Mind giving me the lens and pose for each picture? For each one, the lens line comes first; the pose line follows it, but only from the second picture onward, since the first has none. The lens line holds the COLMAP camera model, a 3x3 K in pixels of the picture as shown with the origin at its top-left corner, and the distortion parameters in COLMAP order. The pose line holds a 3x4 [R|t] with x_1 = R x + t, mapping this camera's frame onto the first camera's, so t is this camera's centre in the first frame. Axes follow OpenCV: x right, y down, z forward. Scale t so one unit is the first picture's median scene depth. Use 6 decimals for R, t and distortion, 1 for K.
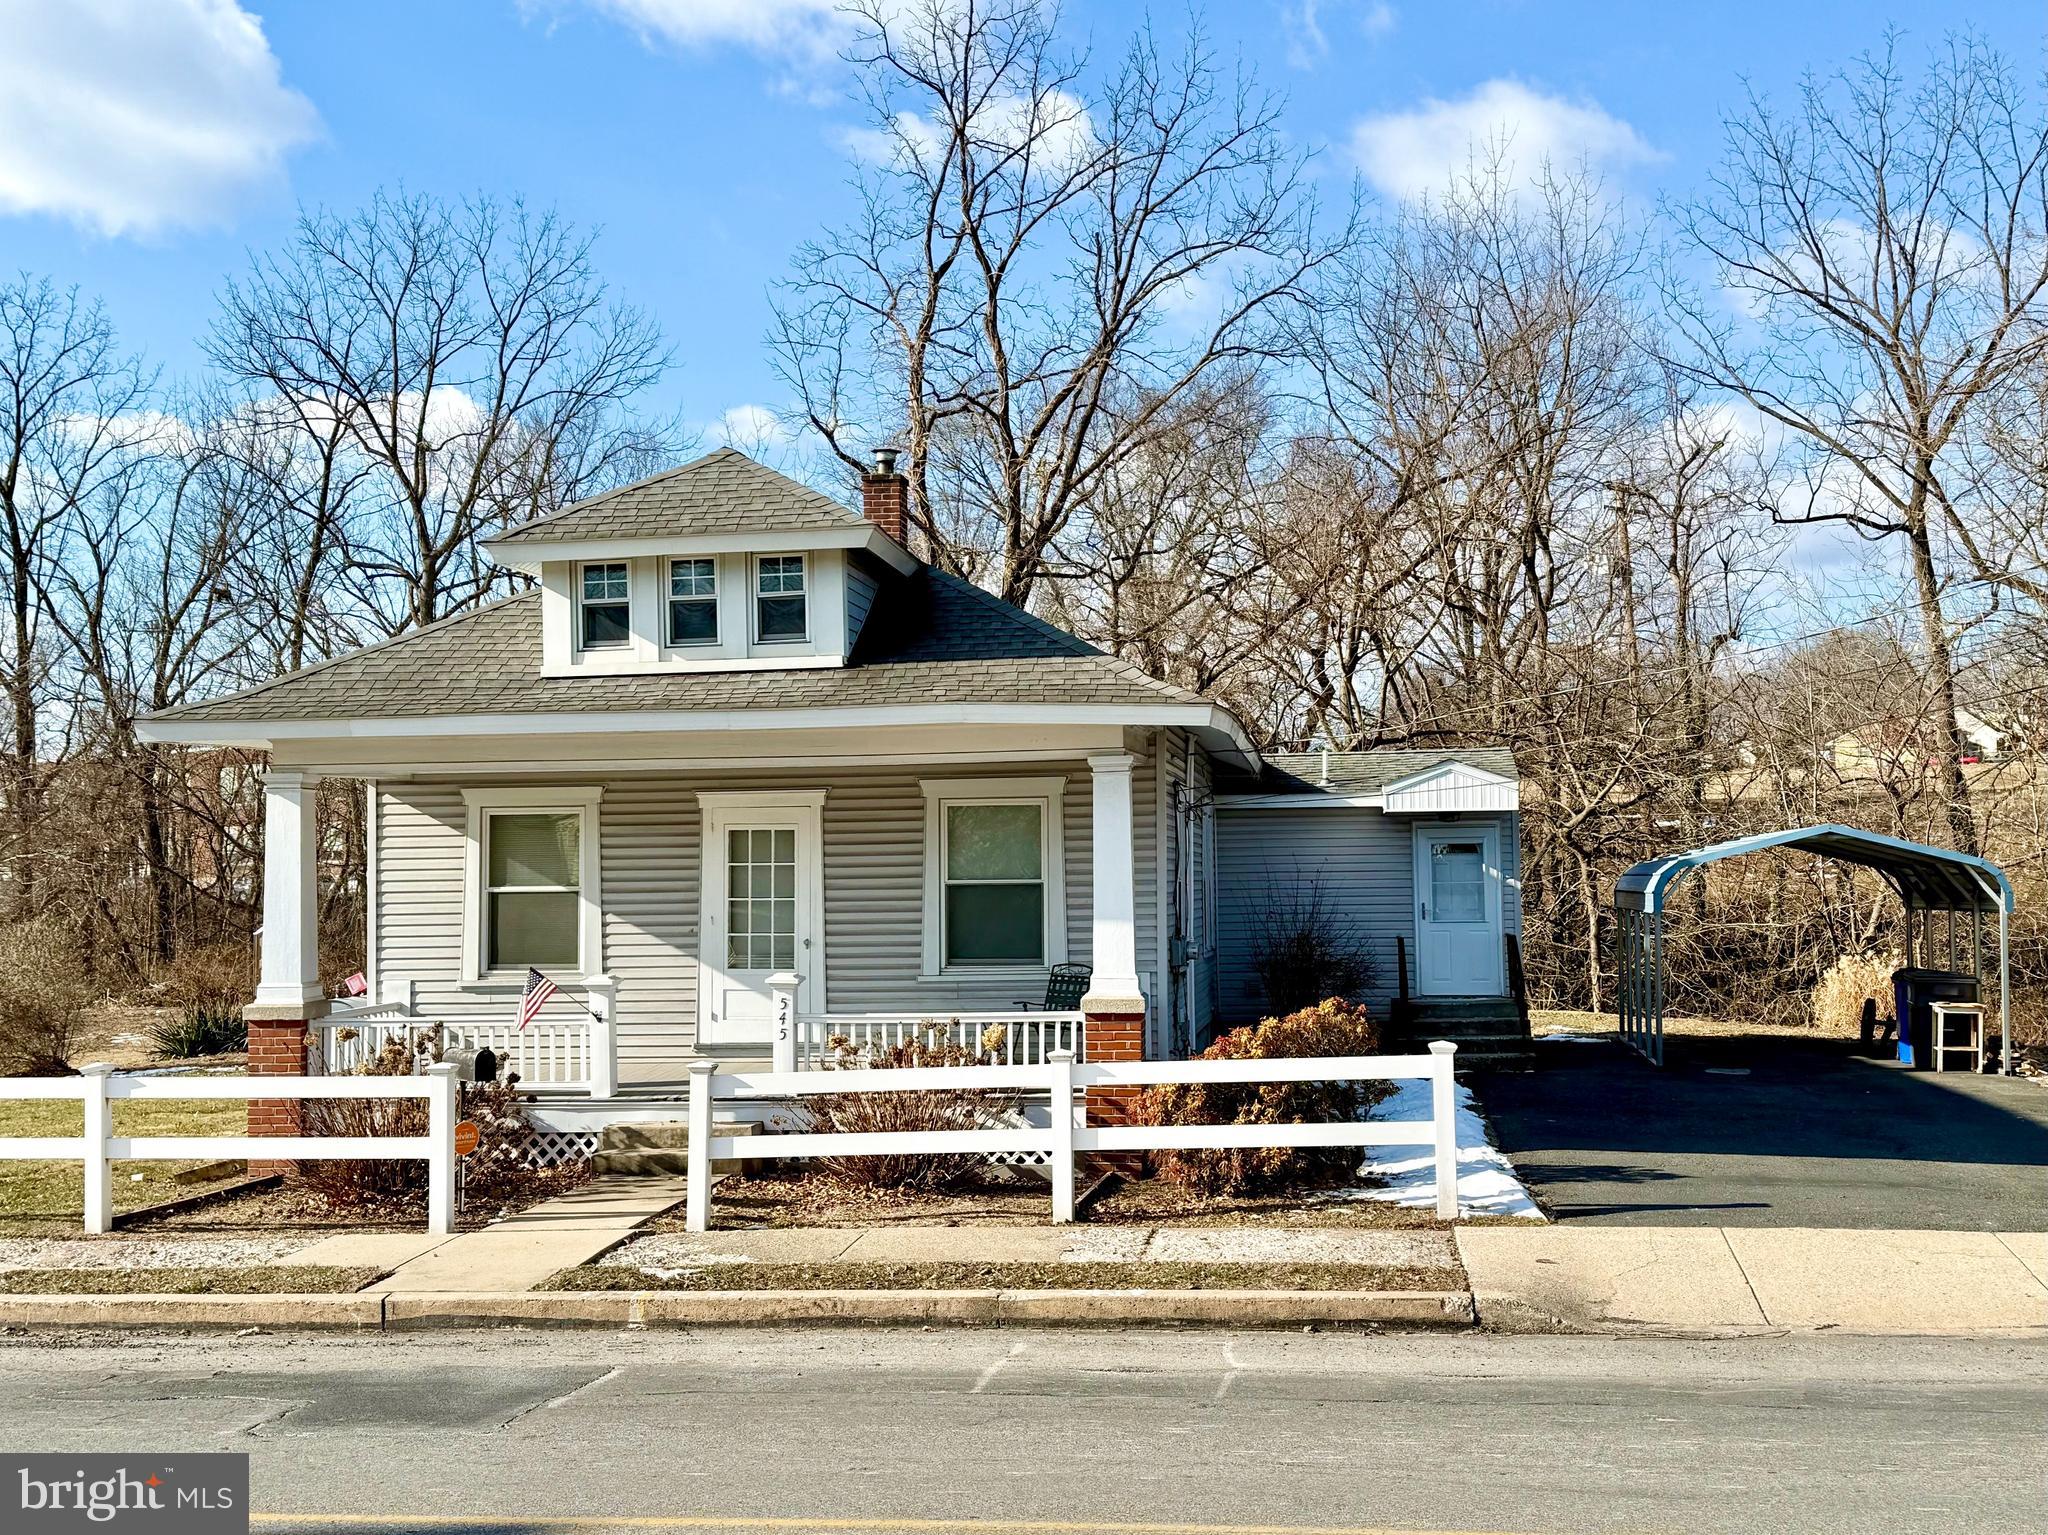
lens RADIAL K [[2047.4, 0, 1017.8], [0, 2047.4, 767.4], [0, 0, 1]] dist [0.070632, 0.000000]
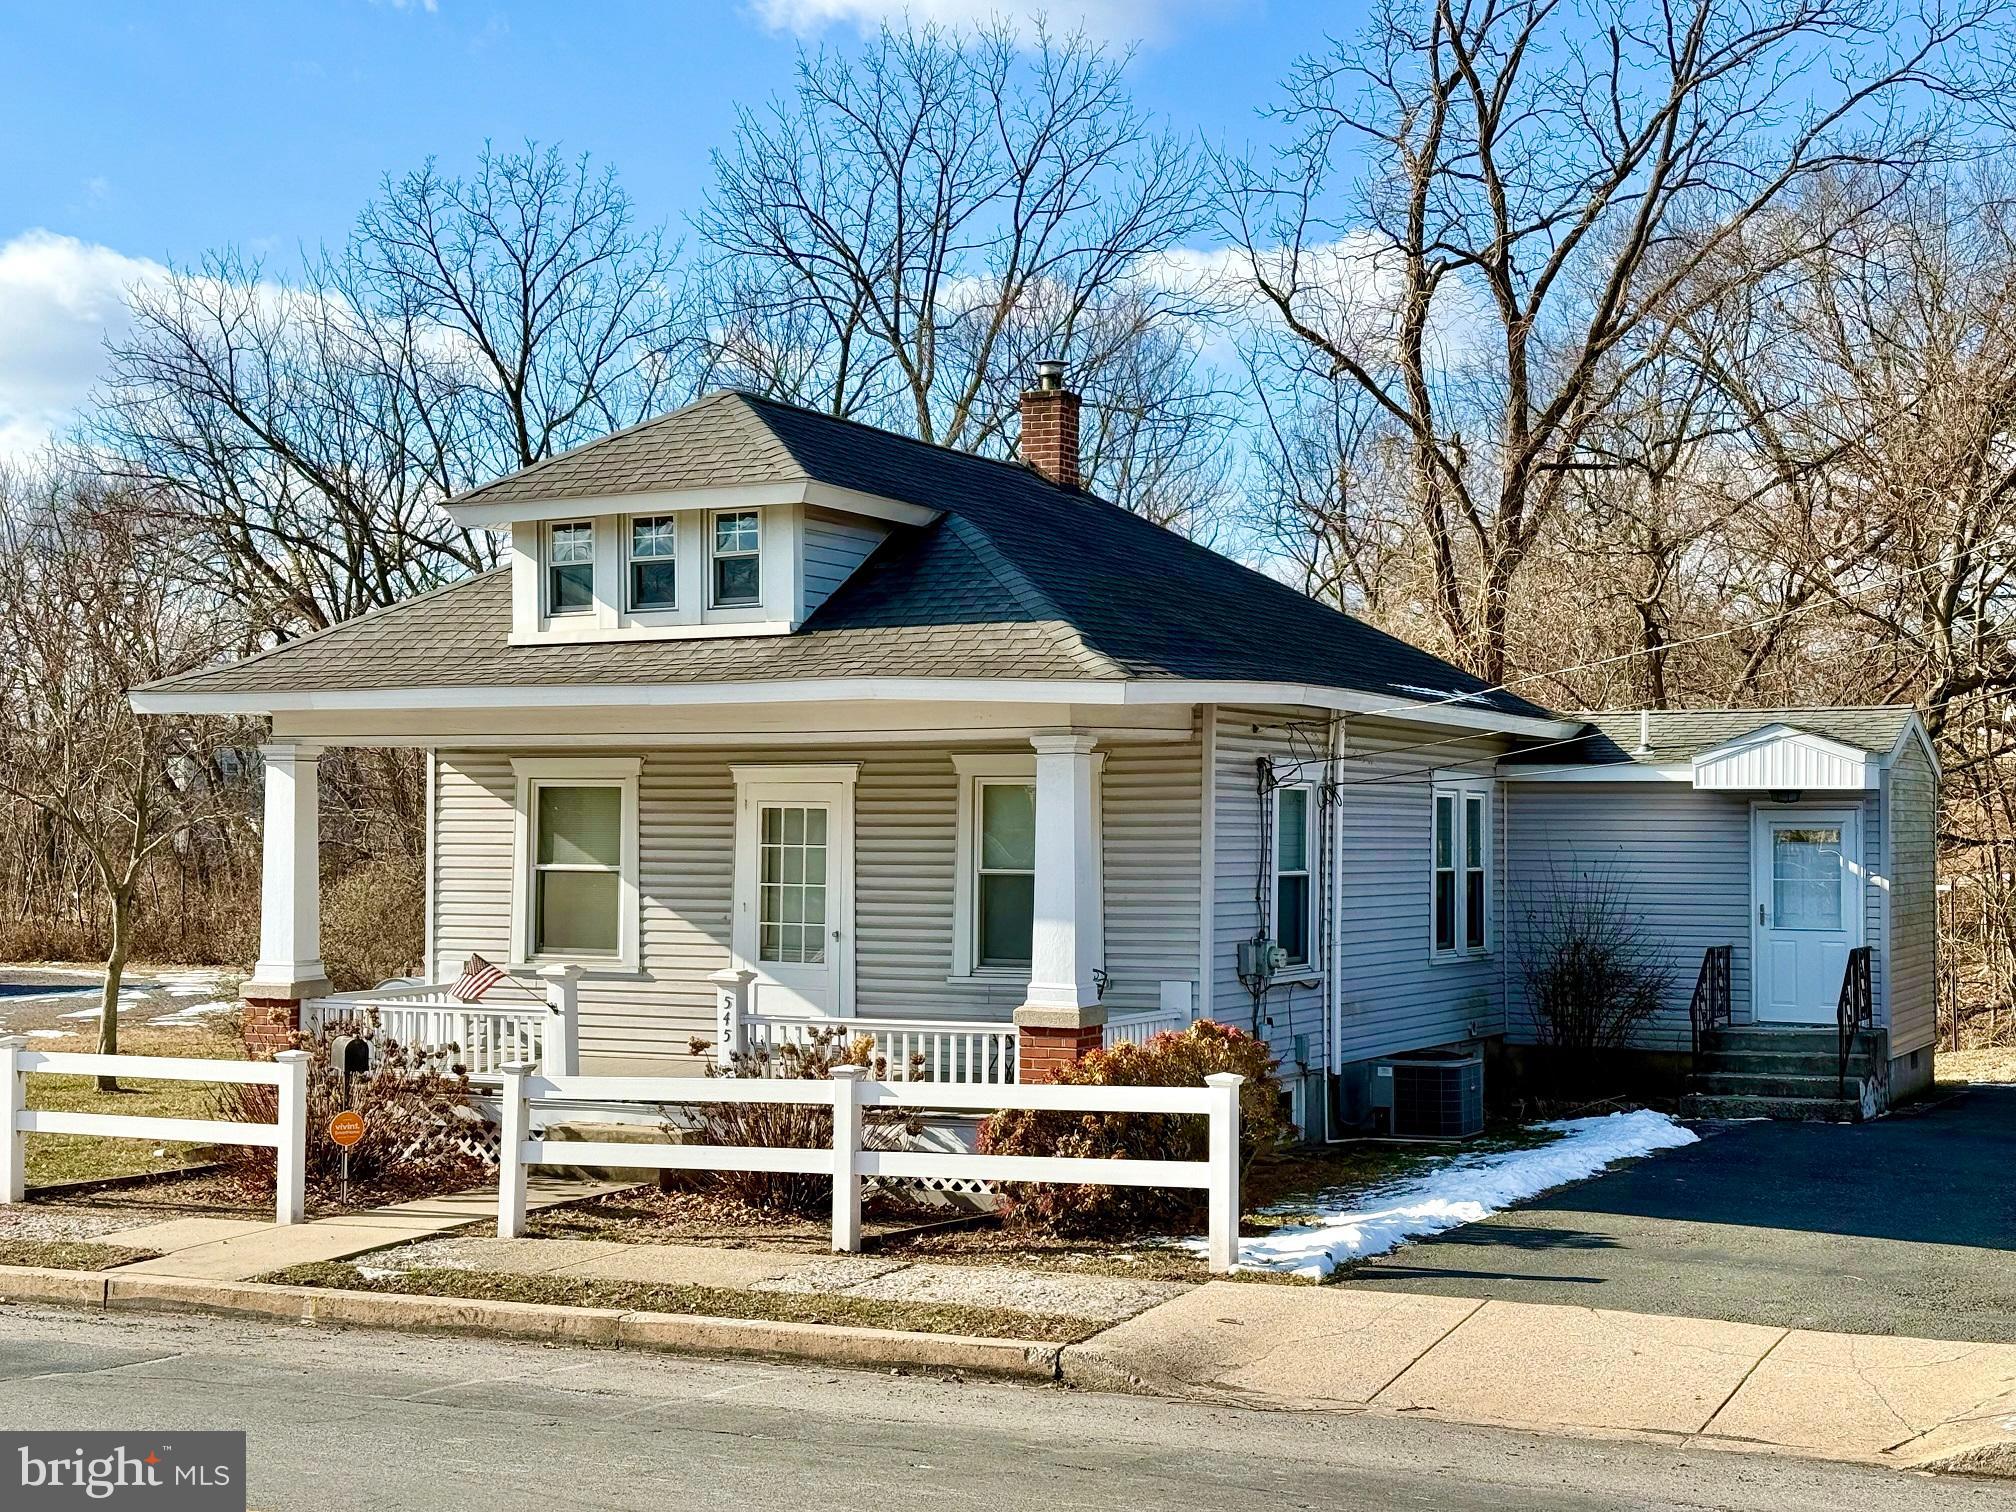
lens RADIAL K [[2629.9, 0, 1051.1], [0, 2629.9, 755.0], [0, 0, 1]] dist [0.103653, 0.000000]
pose [[0.953104, 0.009423, -0.302497, 0.333231], [-0.001883, 0.999680, 0.025208, -0.022355], [0.302638, -0.023456, 0.952817, -0.068486]]
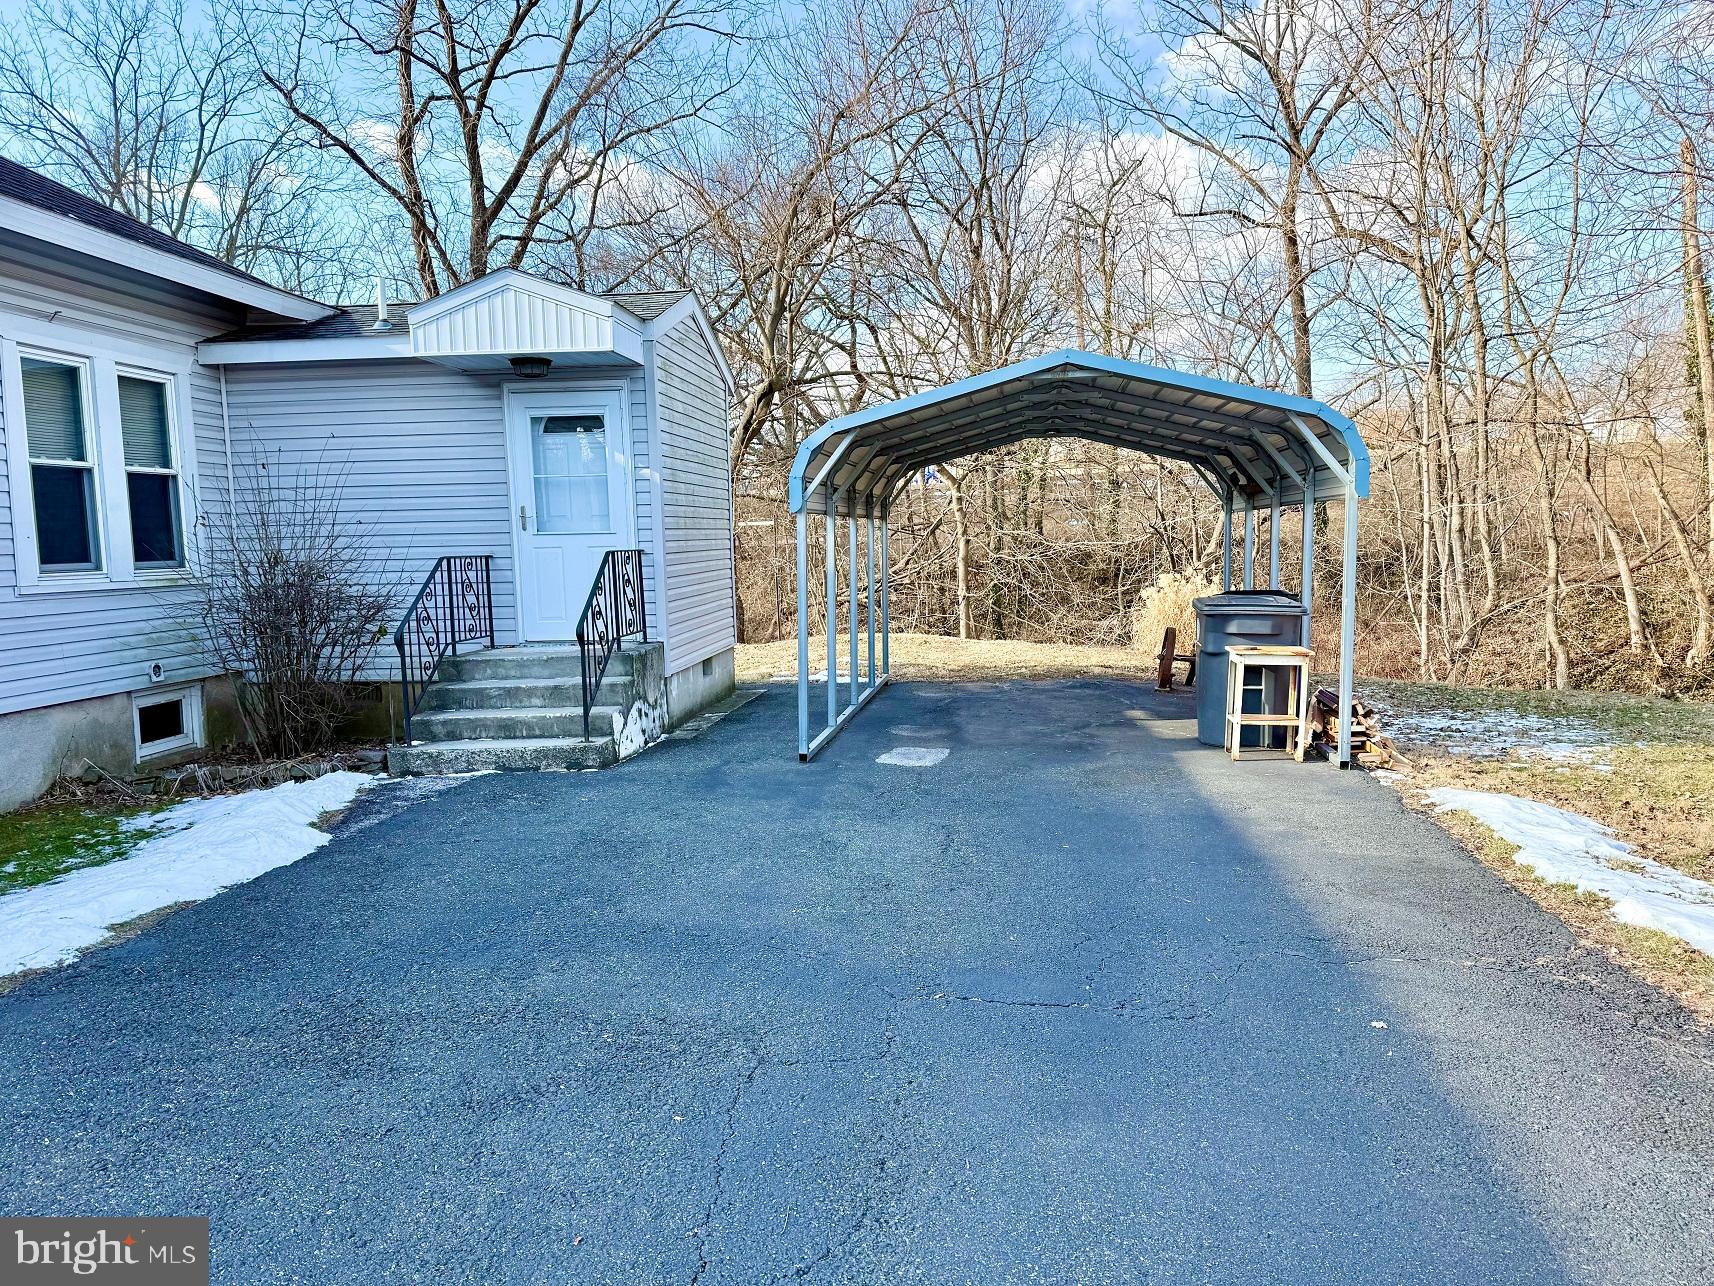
lens RADIAL K [[1177.3, 0, 824.4], [0, 1177.3, 634.8], [0, 0, 1]] dist [0.036106, -0.018370]
pose [[0.999272, -0.013665, 0.035628, 0.385114], [0.008548, 0.990115, 0.139994, 0.074147], [-0.037189, -0.139588, 0.989511, 0.824766]]
